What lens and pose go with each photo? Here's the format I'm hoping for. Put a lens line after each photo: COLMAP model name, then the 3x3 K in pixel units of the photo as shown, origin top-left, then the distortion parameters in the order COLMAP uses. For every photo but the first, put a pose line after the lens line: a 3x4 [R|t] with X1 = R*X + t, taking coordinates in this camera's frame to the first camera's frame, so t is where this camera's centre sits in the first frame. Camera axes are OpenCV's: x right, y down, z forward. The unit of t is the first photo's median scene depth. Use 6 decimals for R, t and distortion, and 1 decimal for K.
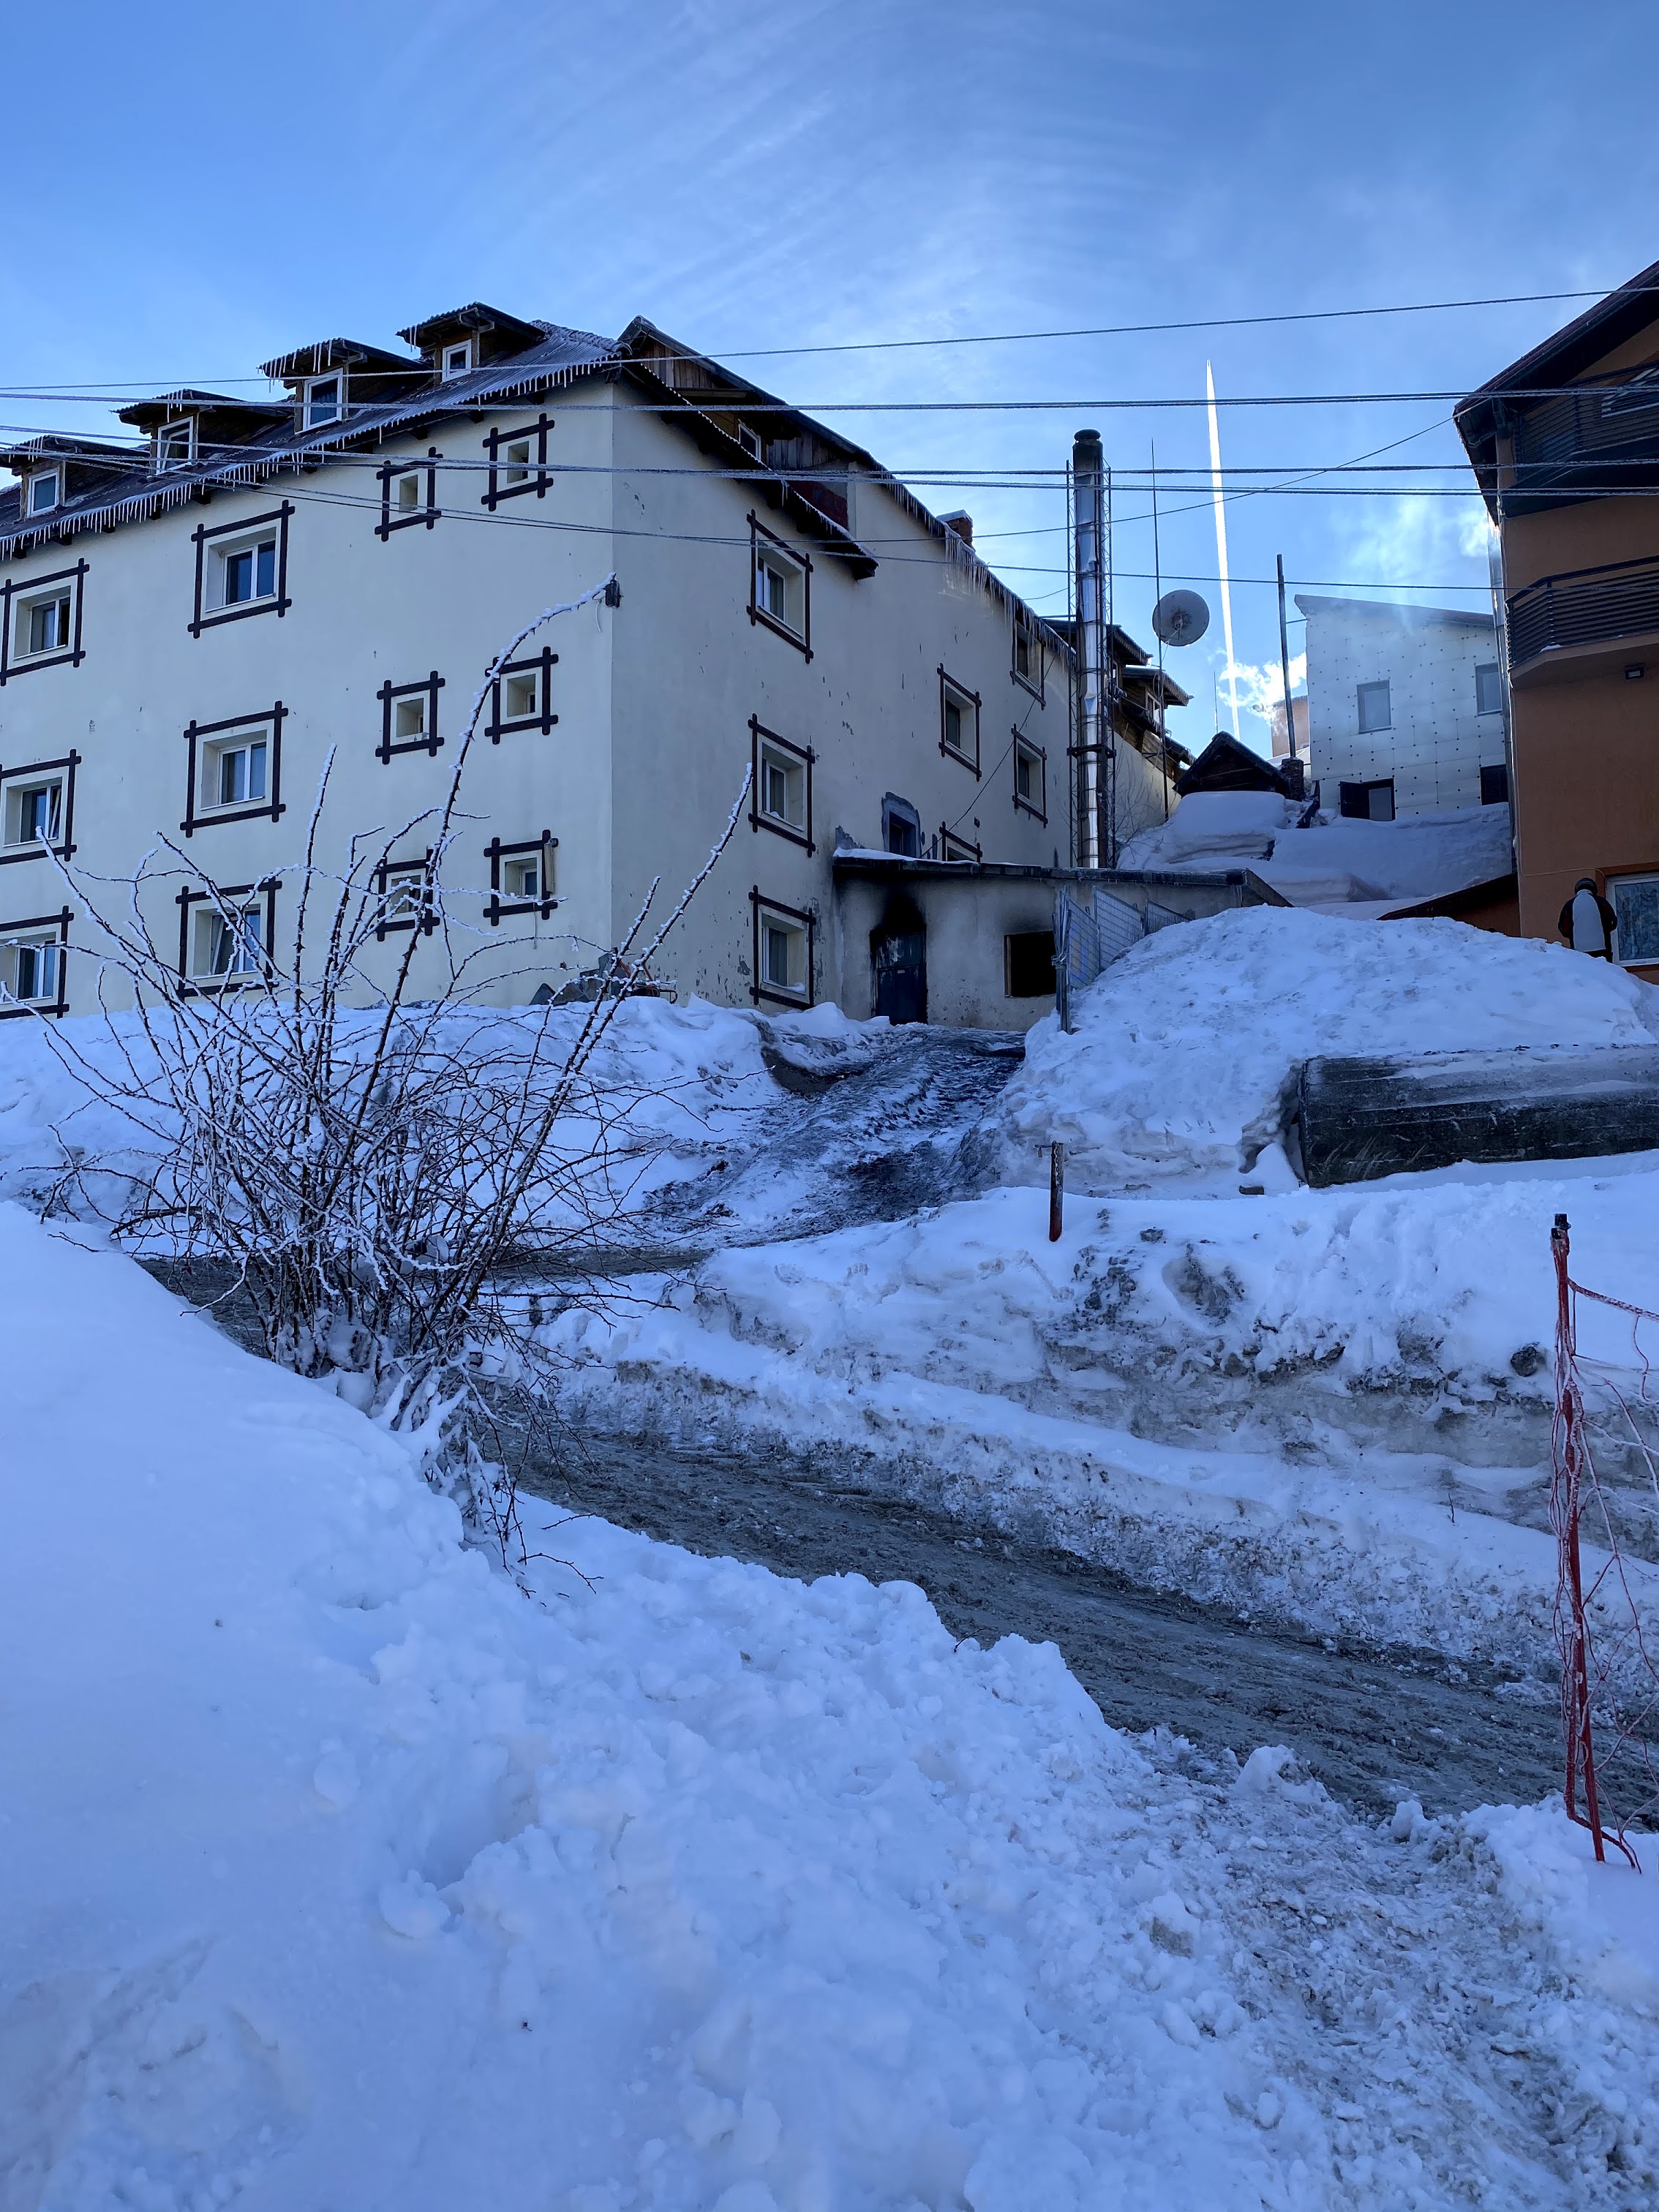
lens RADIAL K [[1800.9, 0, 829.5], [0, 1800.9, 1106.0], [0, 0, 1]] dist [-0.010325, -0.009400]
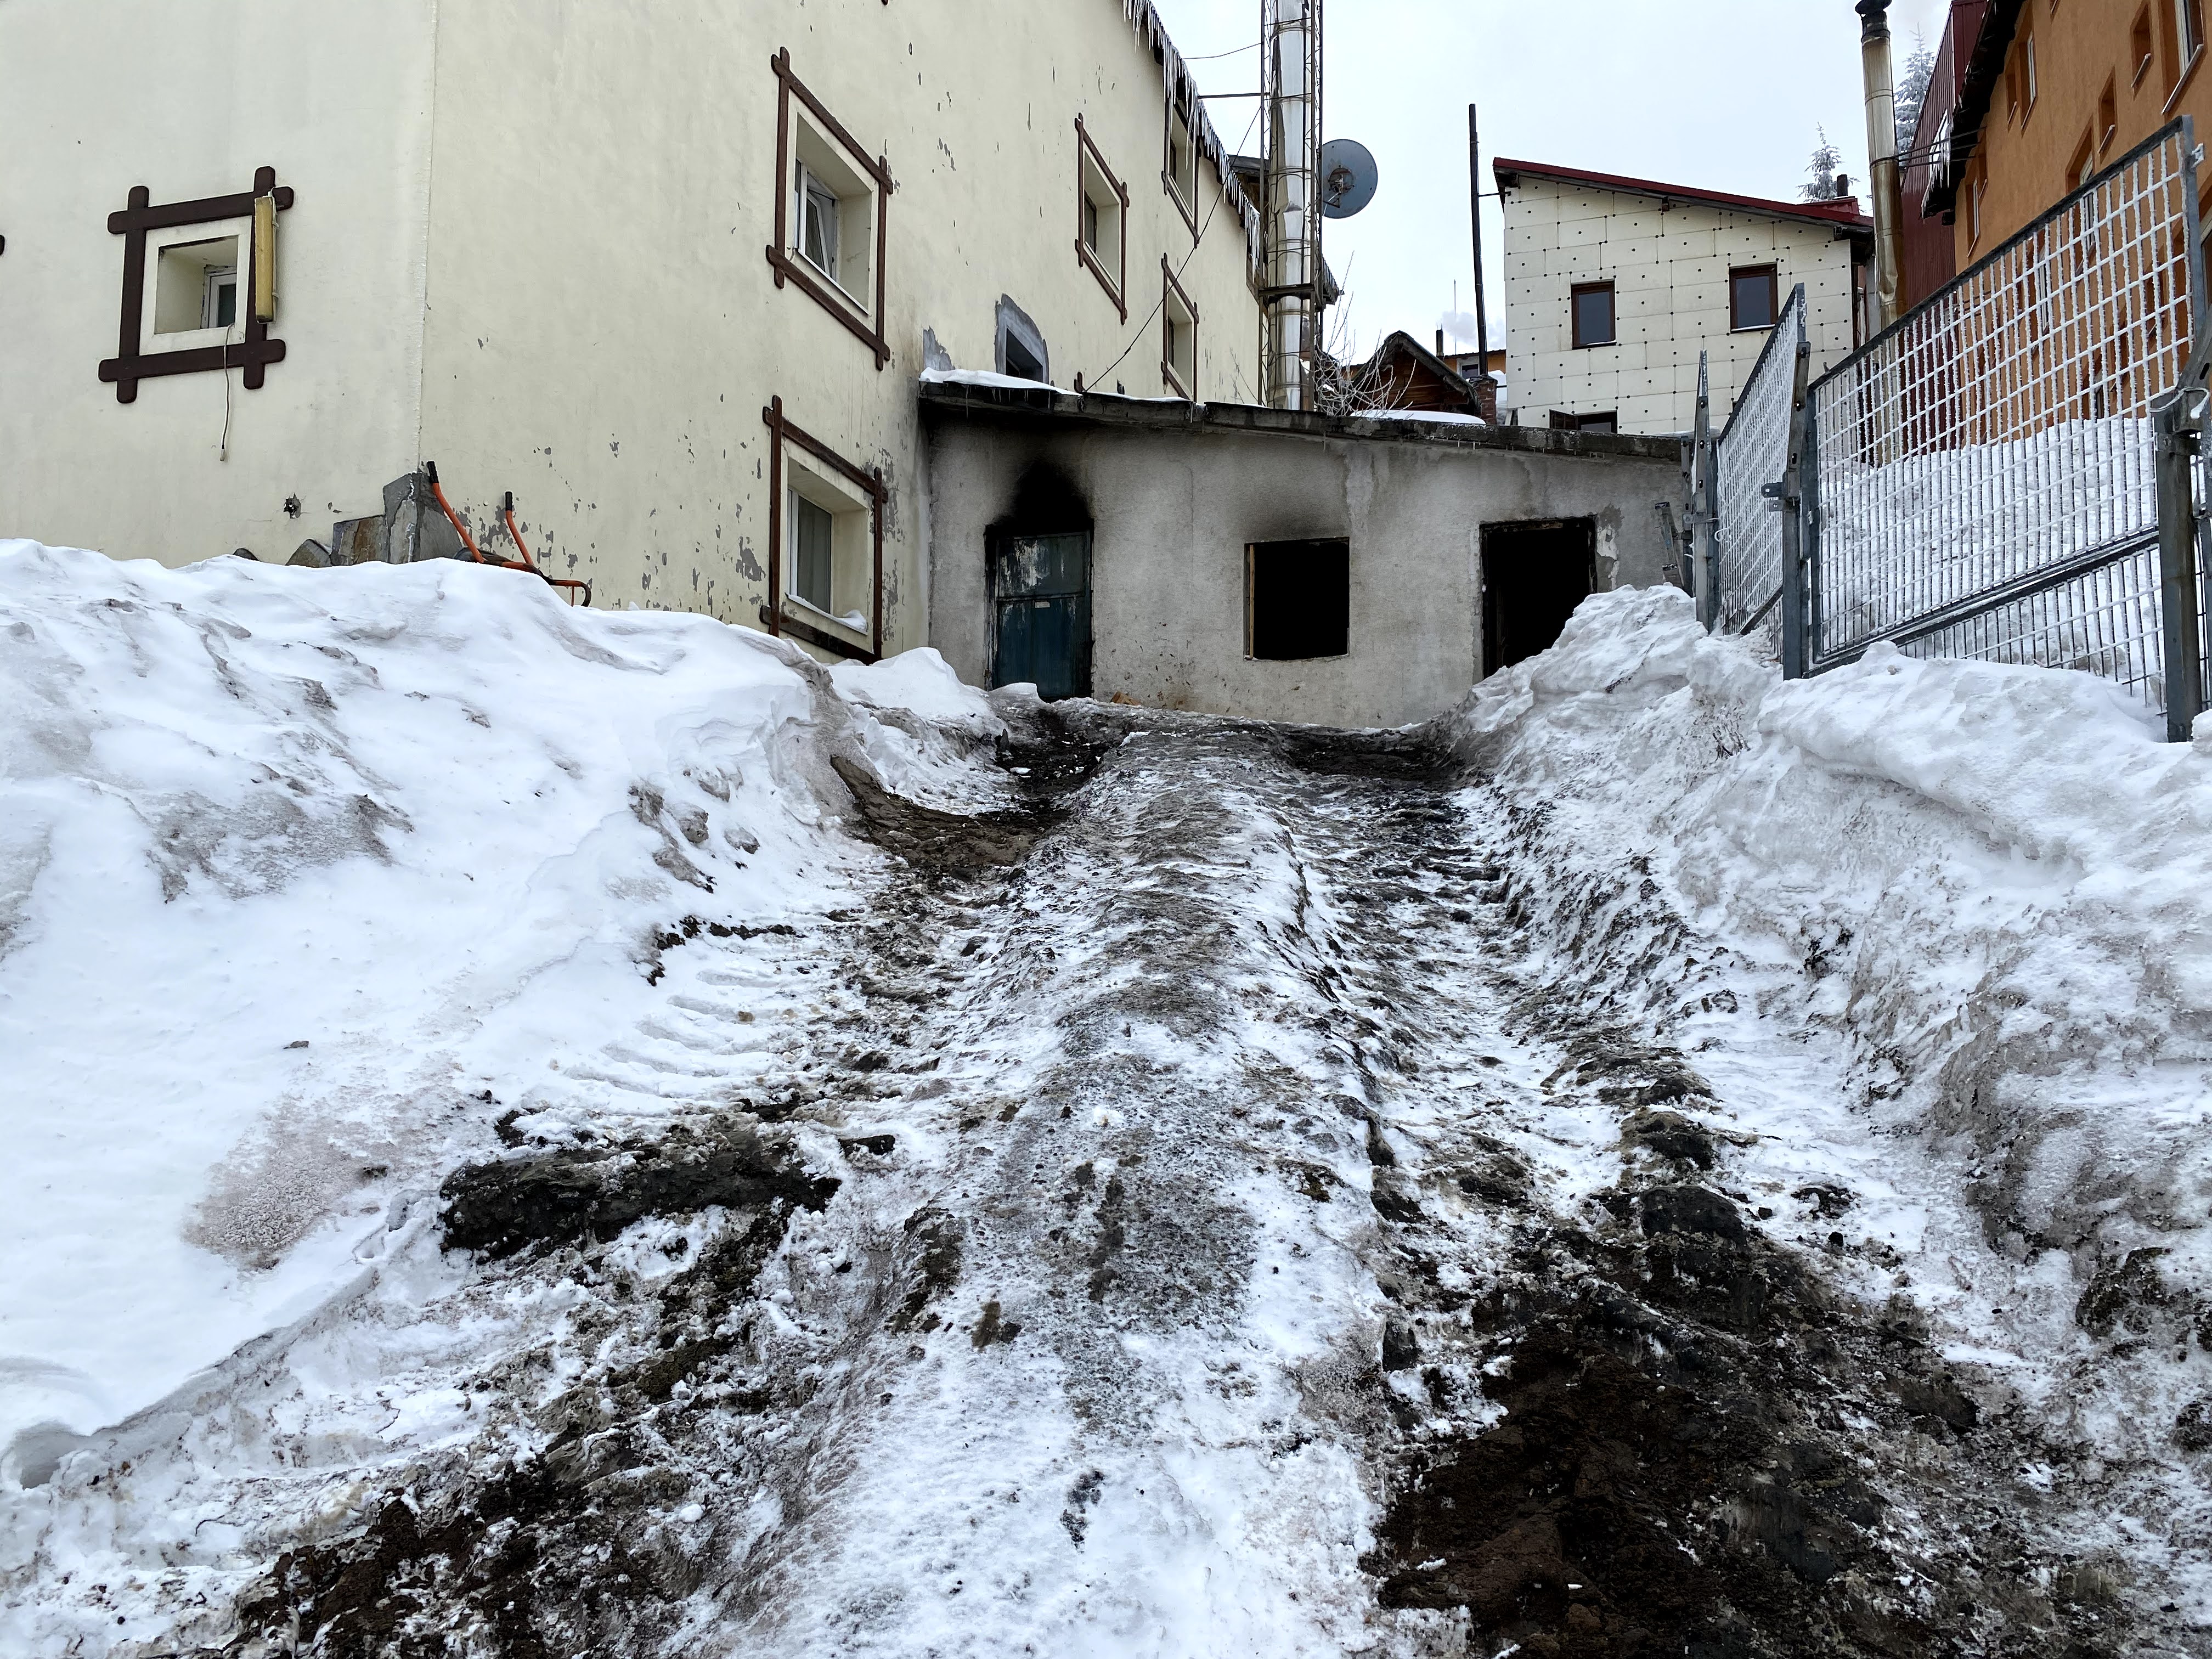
lens RADIAL K [[1800.9, 0, 1106.0], [0, 1800.9, 829.5], [0, 0, 1]] dist [-0.010325, -0.009400]
pose [[0.984167, 0.029647, 0.174749, -0.032533], [-0.031572, 0.999467, 0.008249, -0.013454], [-0.174411, -0.013635, 0.984579, 0.474795]]
